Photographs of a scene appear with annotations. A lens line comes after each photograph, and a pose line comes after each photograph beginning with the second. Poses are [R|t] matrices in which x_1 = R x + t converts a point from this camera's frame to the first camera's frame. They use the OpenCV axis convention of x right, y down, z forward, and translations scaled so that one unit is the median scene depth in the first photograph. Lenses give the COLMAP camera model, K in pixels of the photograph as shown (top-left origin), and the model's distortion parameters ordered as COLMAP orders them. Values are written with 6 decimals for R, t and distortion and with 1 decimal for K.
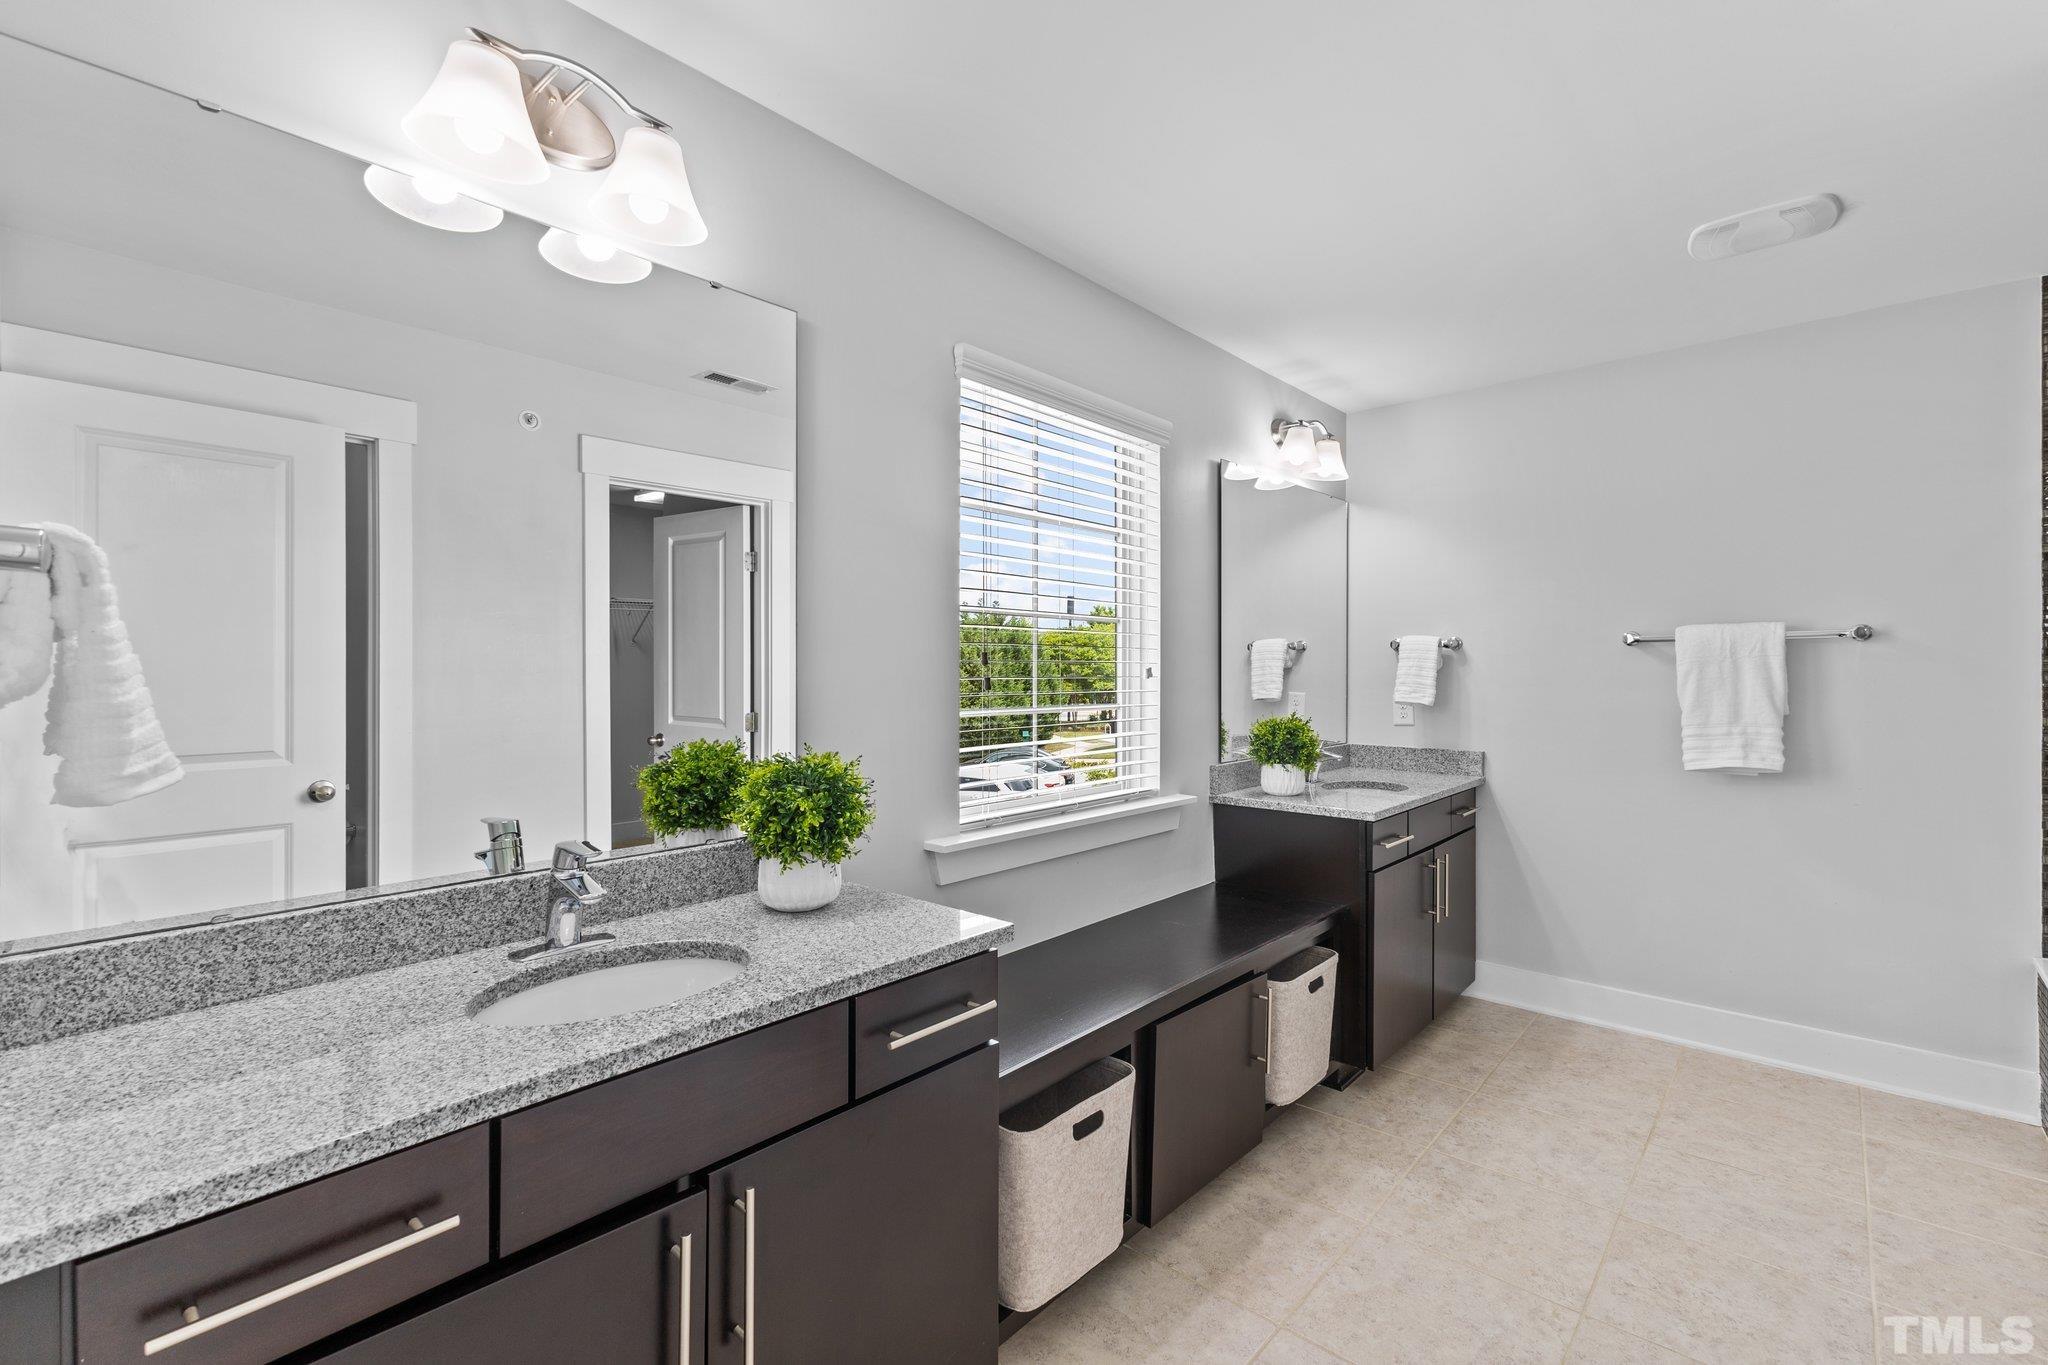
lens RADIAL K [[887.6, 0, 1020.9], [0, 887.6, 678.7], [0, 0, 1]] dist [0.010174, -0.000469]
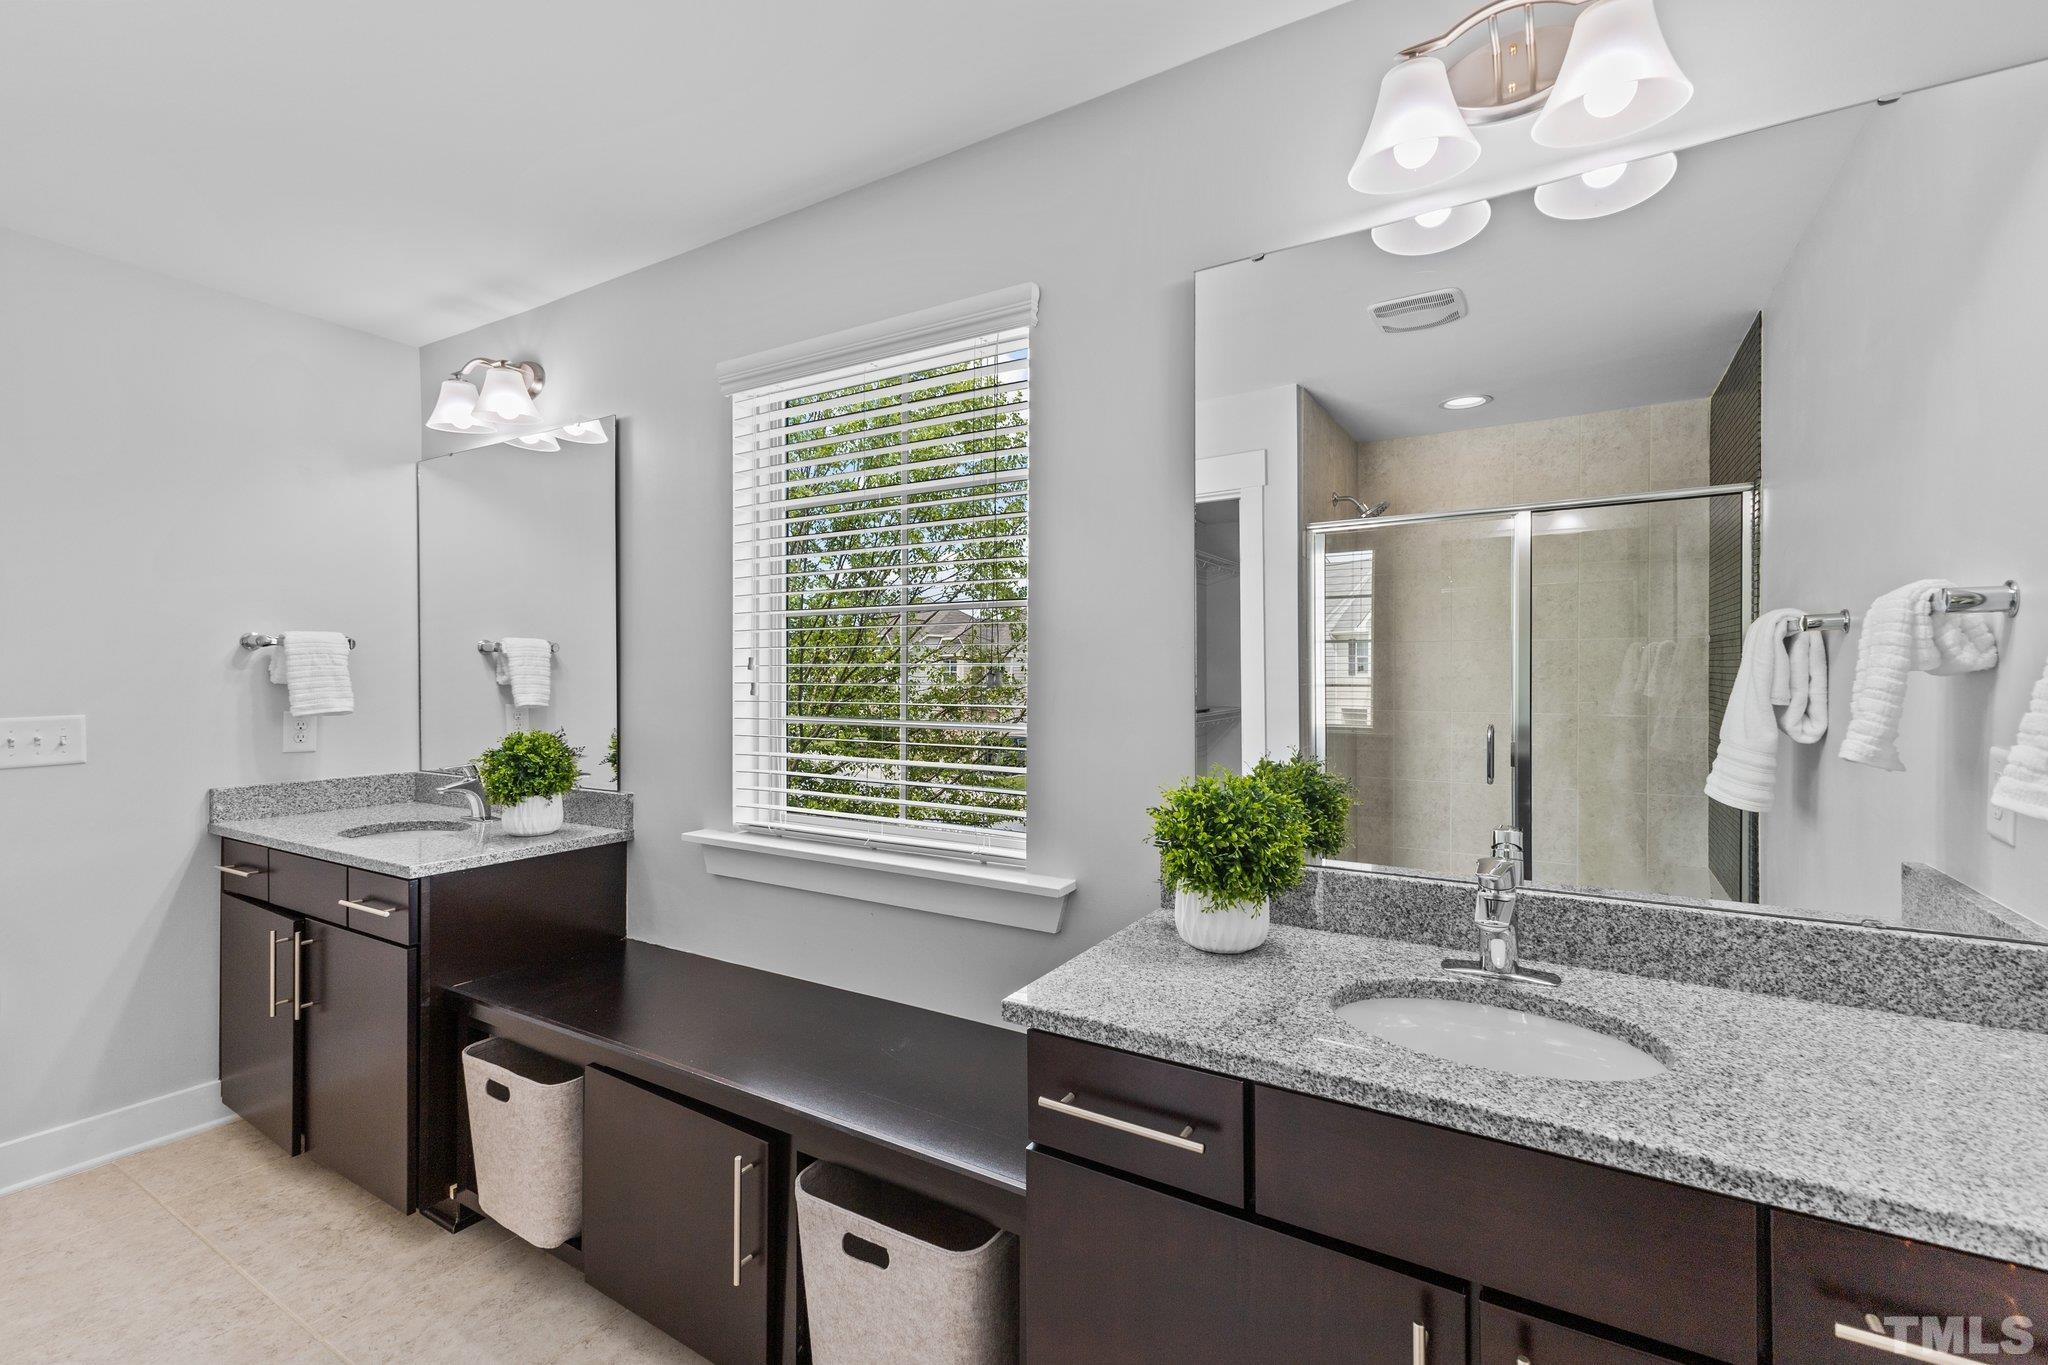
lens RADIAL K [[887.6, 0, 1012.2], [0, 887.6, 672.6], [0, 0, 1]] dist [0.010174, -0.000469]
pose [[0.173640, -0.003982, -0.984801, 0.310297], [-0.001836, 0.999989, -0.004367, -0.003009], [0.984808, 0.002566, 0.173631, 0.348155]]
